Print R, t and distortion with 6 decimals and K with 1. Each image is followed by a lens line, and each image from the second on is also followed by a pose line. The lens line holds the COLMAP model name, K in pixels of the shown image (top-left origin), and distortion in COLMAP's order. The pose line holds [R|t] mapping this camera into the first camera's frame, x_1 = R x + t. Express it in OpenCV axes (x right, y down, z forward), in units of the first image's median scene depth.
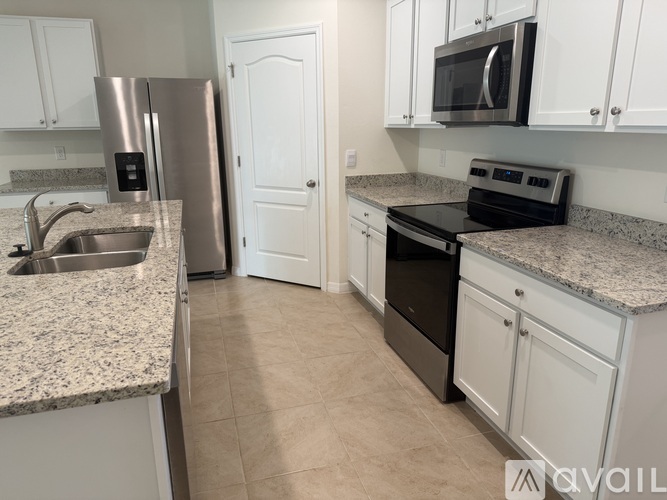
lens RADIAL K [[469.7, 0, 333.5], [0, 469.7, 250.0], [0, 0, 1]] dist [0.000030, 0.000911]
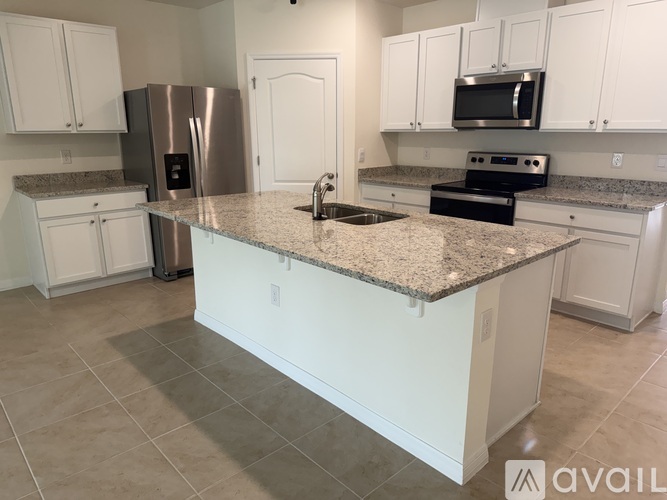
lens RADIAL K [[469.7, 0, 333.5], [0, 469.7, 250.0], [0, 0, 1]] dist [0.000030, 0.000911]
pose [[0.897746, -0.103034, 0.428295, -0.621506], [0.110541, 0.993844, 0.007383, 0.049638], [-0.426420, 0.040716, 0.903609, -0.139230]]
